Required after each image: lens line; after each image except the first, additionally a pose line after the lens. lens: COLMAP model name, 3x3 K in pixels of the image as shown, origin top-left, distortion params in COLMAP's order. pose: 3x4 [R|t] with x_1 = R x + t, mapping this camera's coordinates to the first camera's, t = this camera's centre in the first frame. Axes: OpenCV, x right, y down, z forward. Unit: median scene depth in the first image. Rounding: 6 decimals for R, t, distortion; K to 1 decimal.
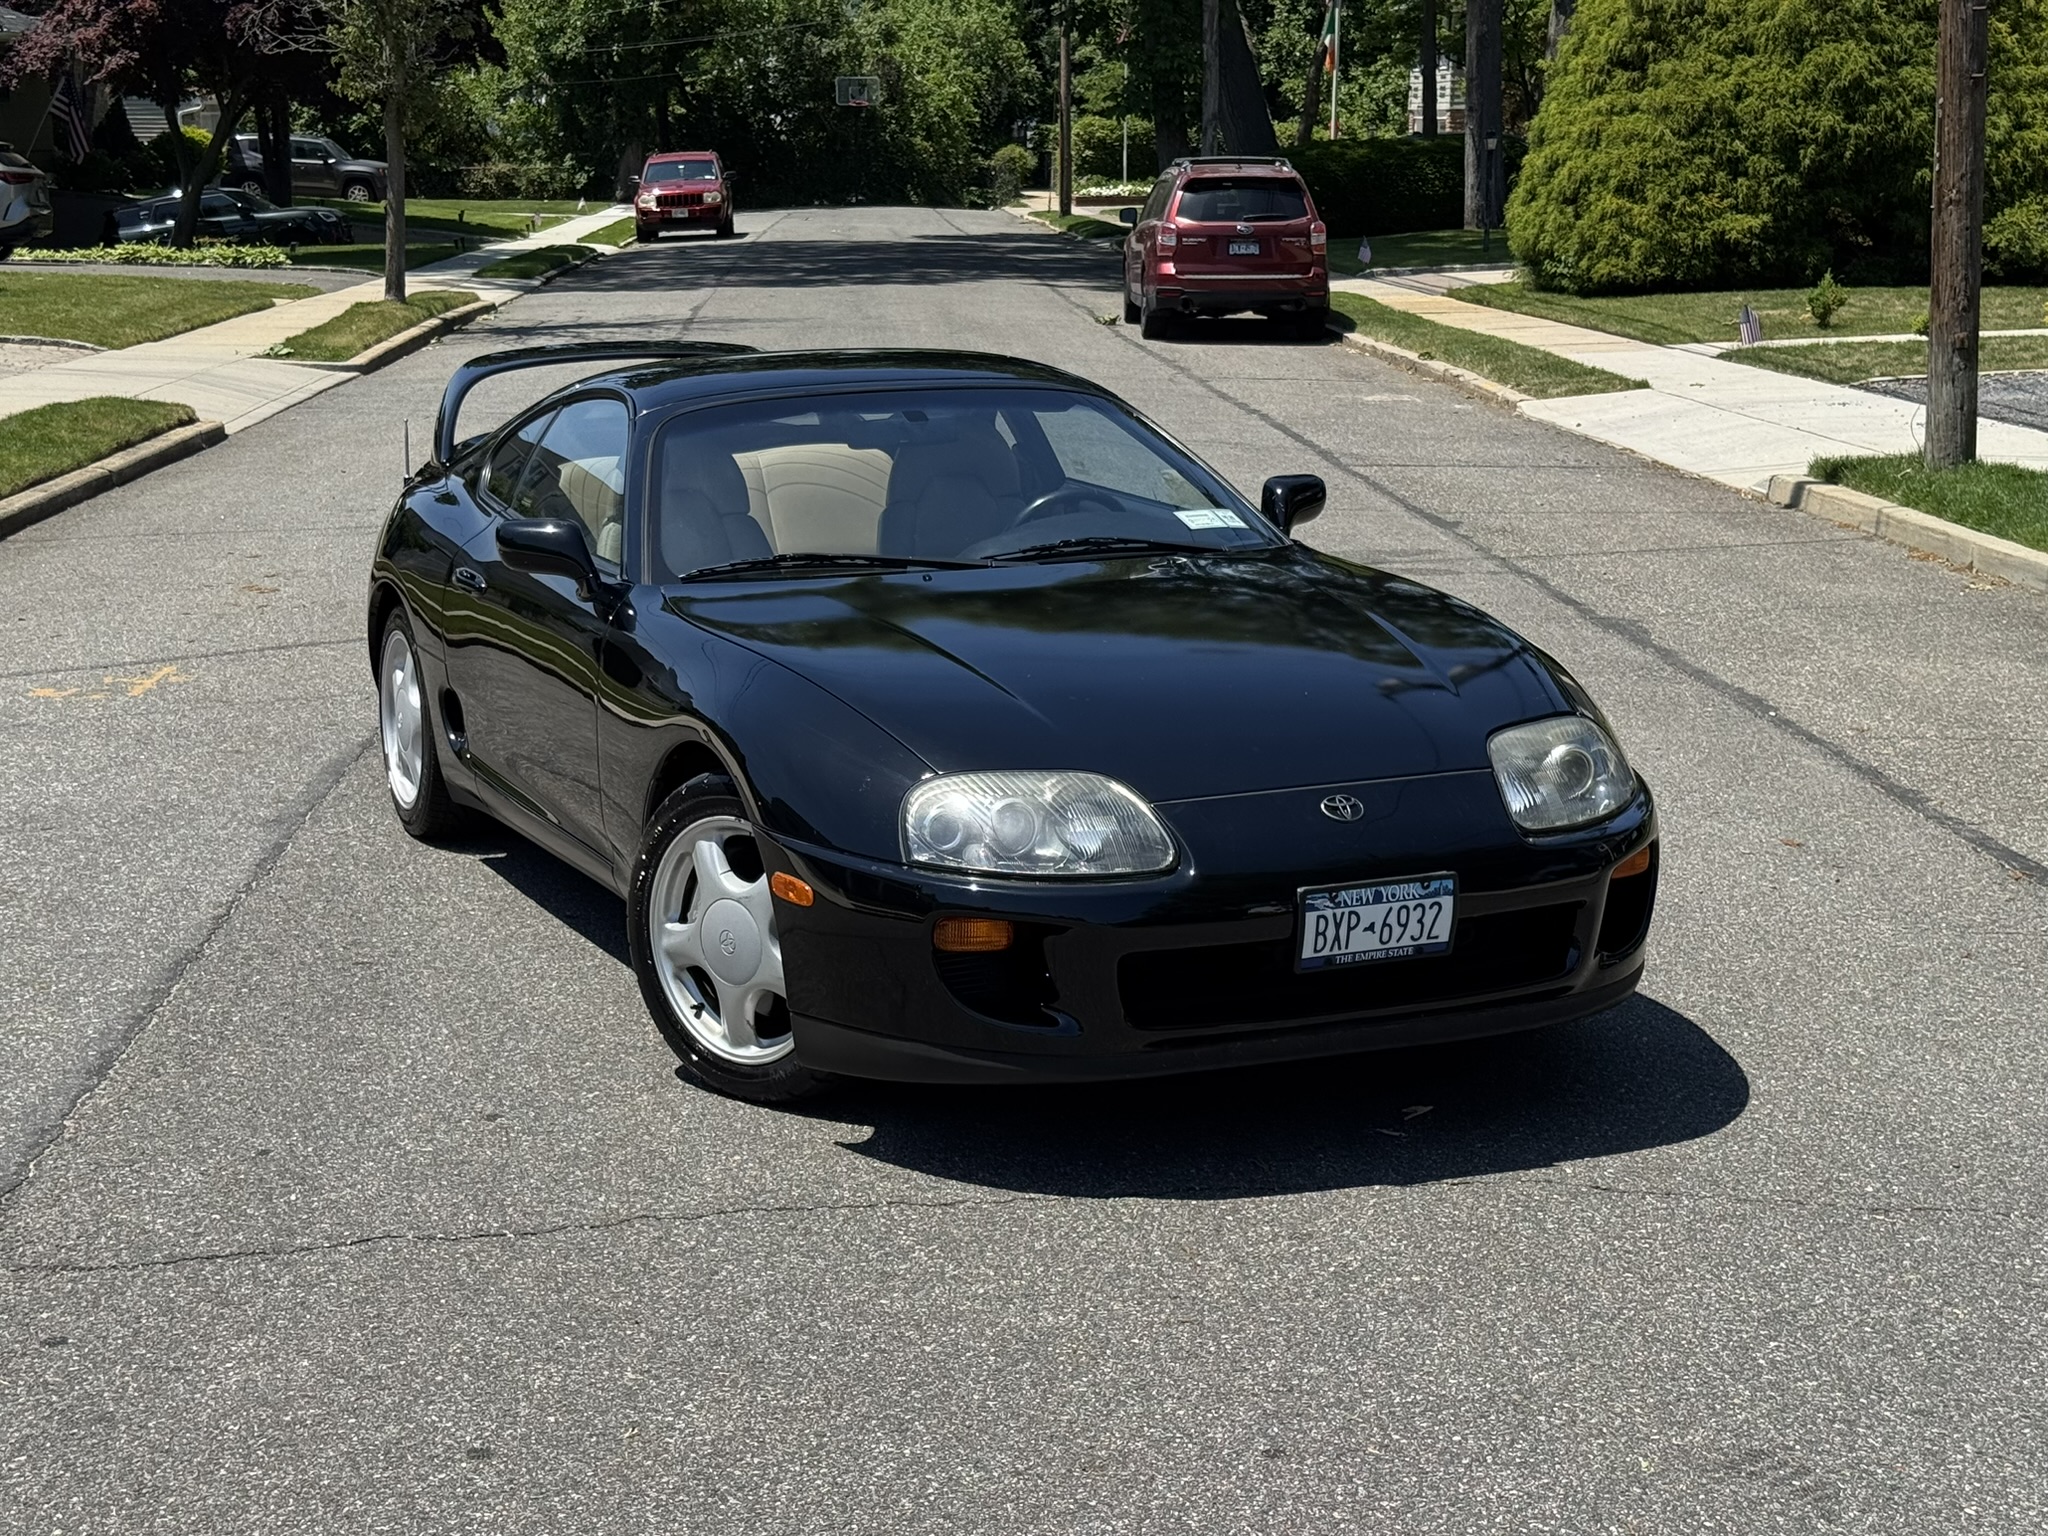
lens RADIAL K [[3069.9, 0, 923.8], [0, 3069.9, 825.2], [0, 0, 1]] dist [0.203459, -0.425417]
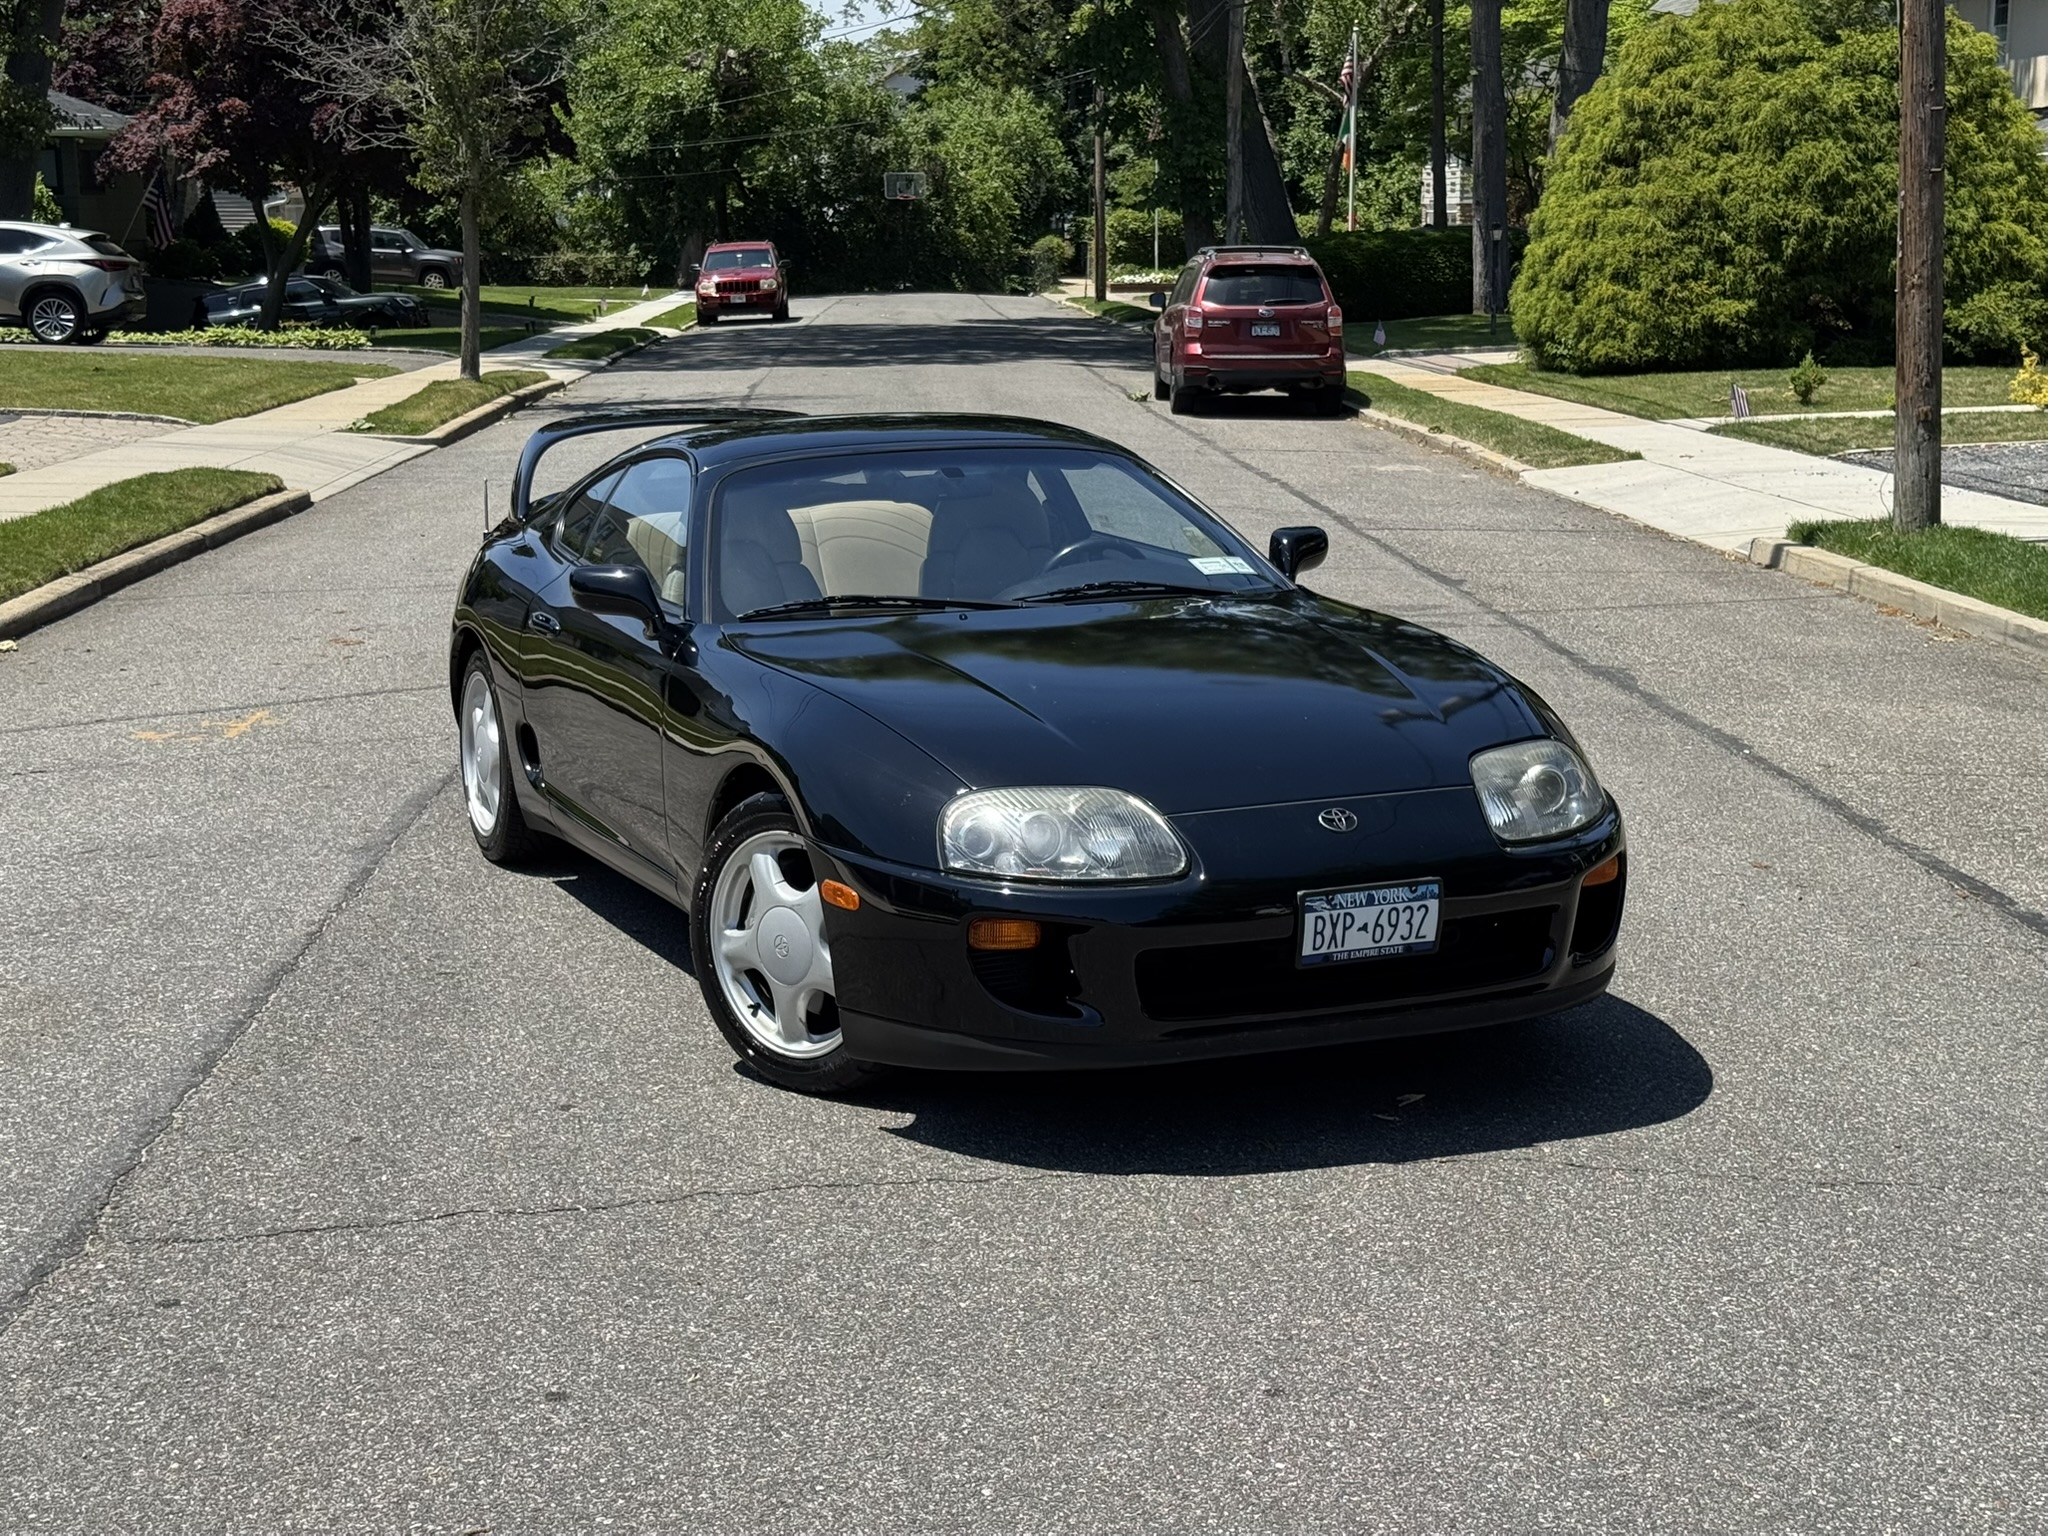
lens RADIAL K [[2930.1, 0, 998.6], [0, 2930.1, 760.0], [0, 0, 1]] dist [0.194879, -0.357424]
pose [[0.999949, -0.001563, 0.010027, 0.000861], [0.001968, 0.999178, -0.040487, 0.004059], [-0.009955, 0.040504, 0.999130, -0.014014]]
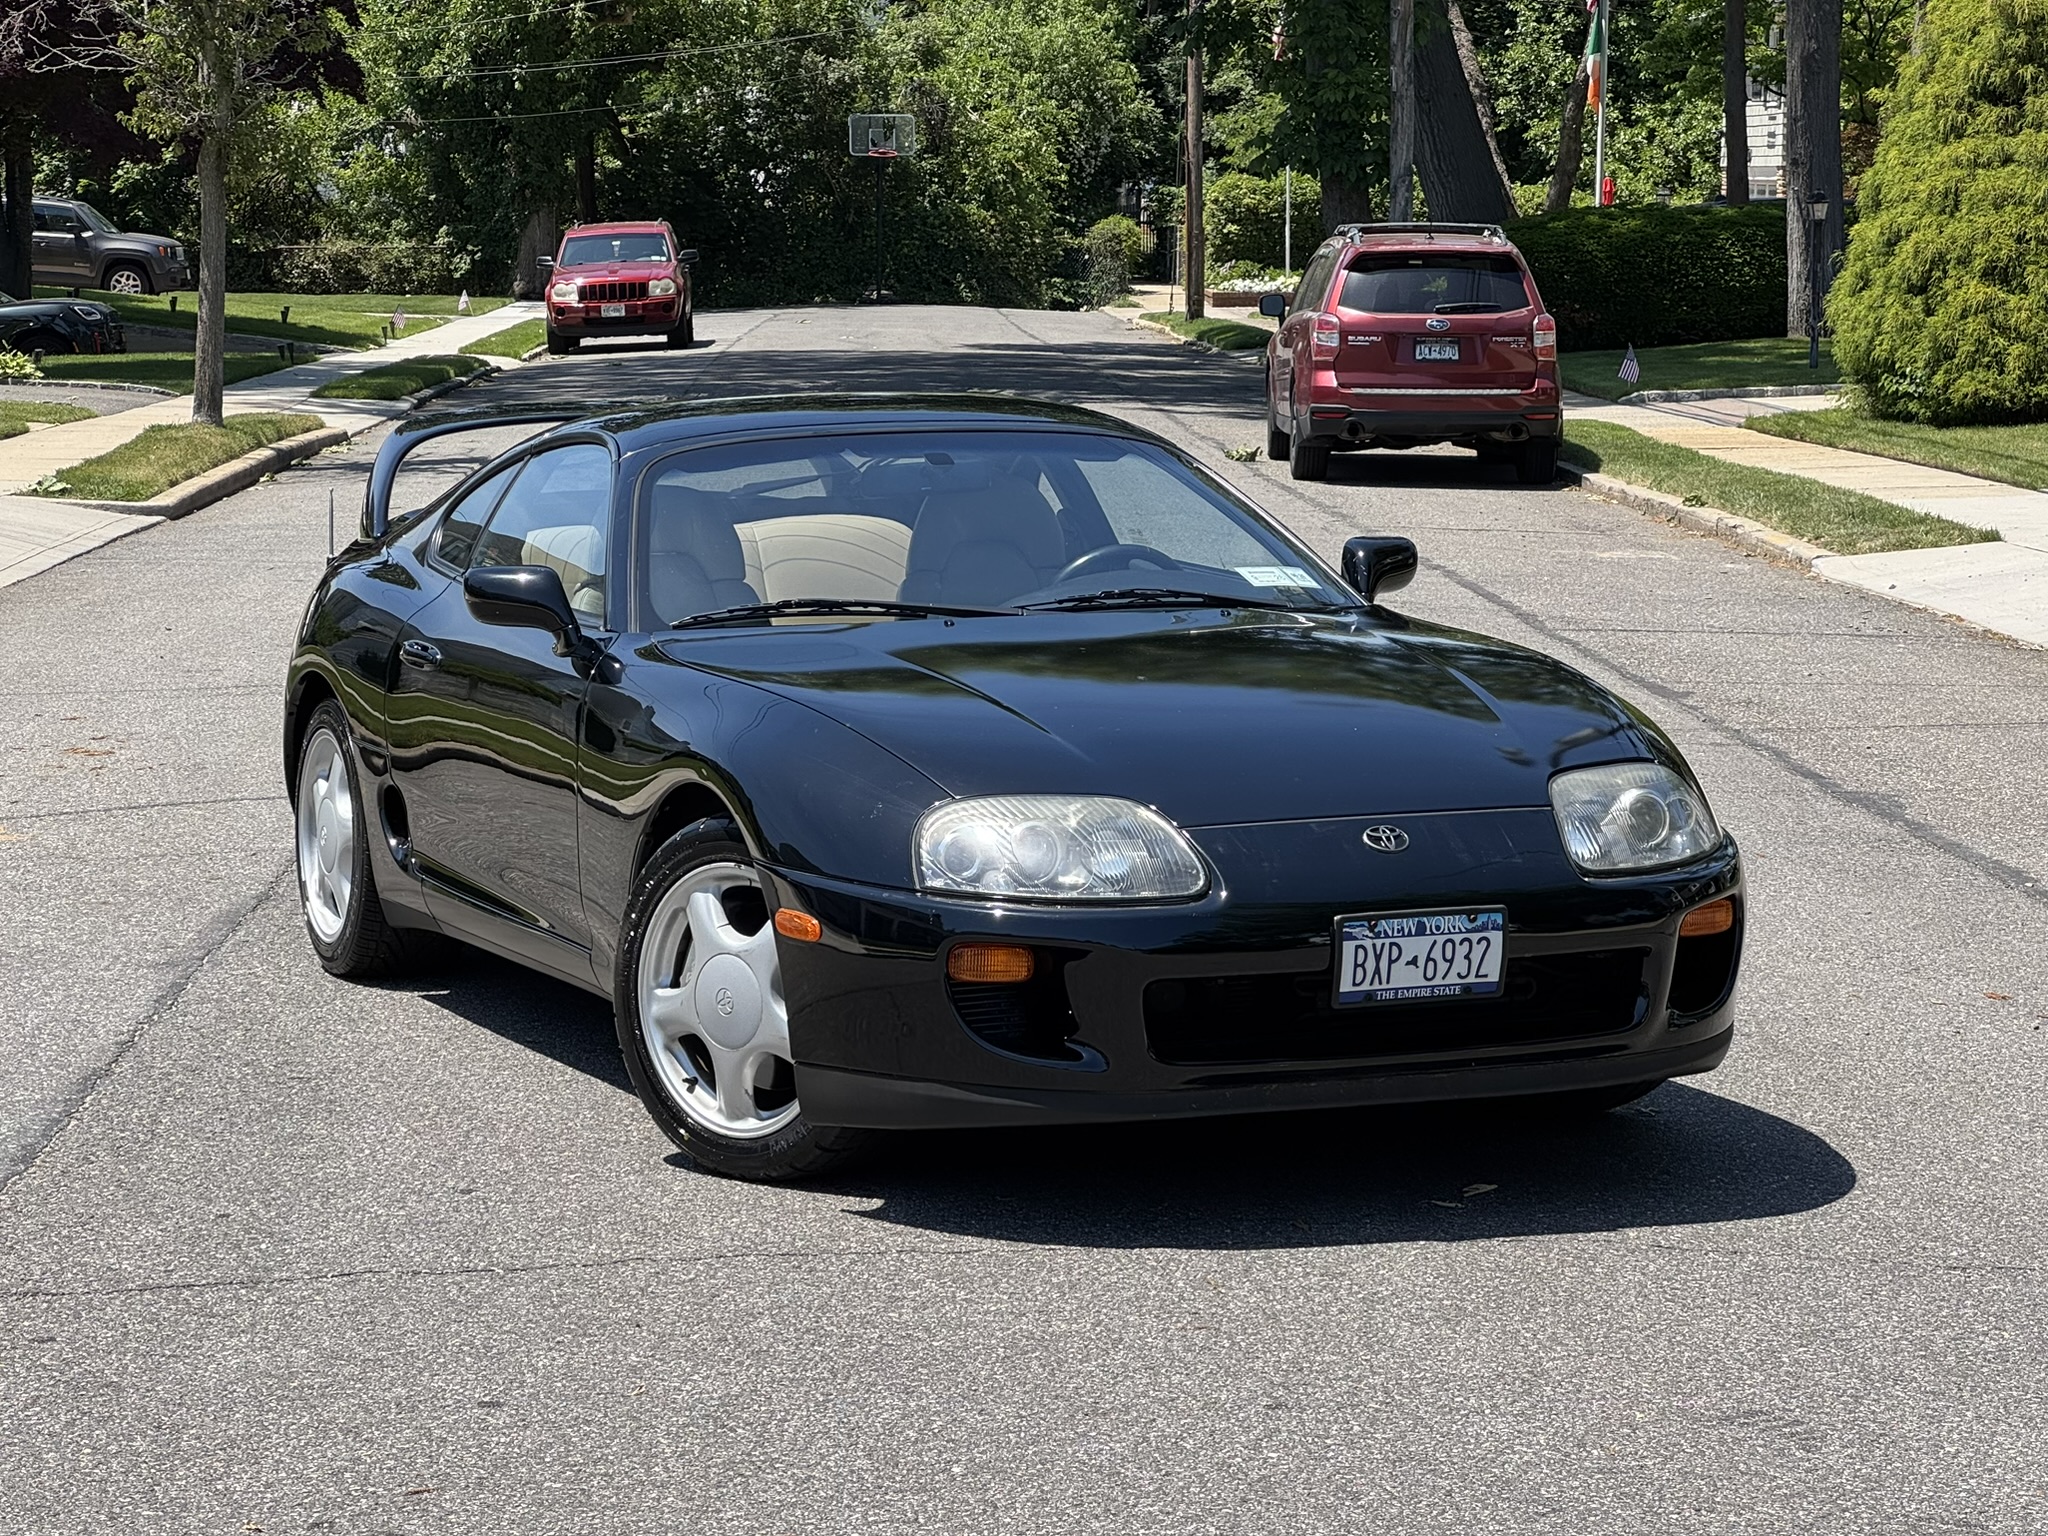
lens RADIAL K [[5001.3, 0, 904.7], [0, 5001.3, 827.4], [0, 0, 1]] dist [0.179216, 0.960352]
pose [[0.999853, 0.007138, -0.015588, 0.003434], [-0.008614, 0.995273, -0.096729, 0.036868], [0.014824, 0.096849, 0.995189, -0.137482]]
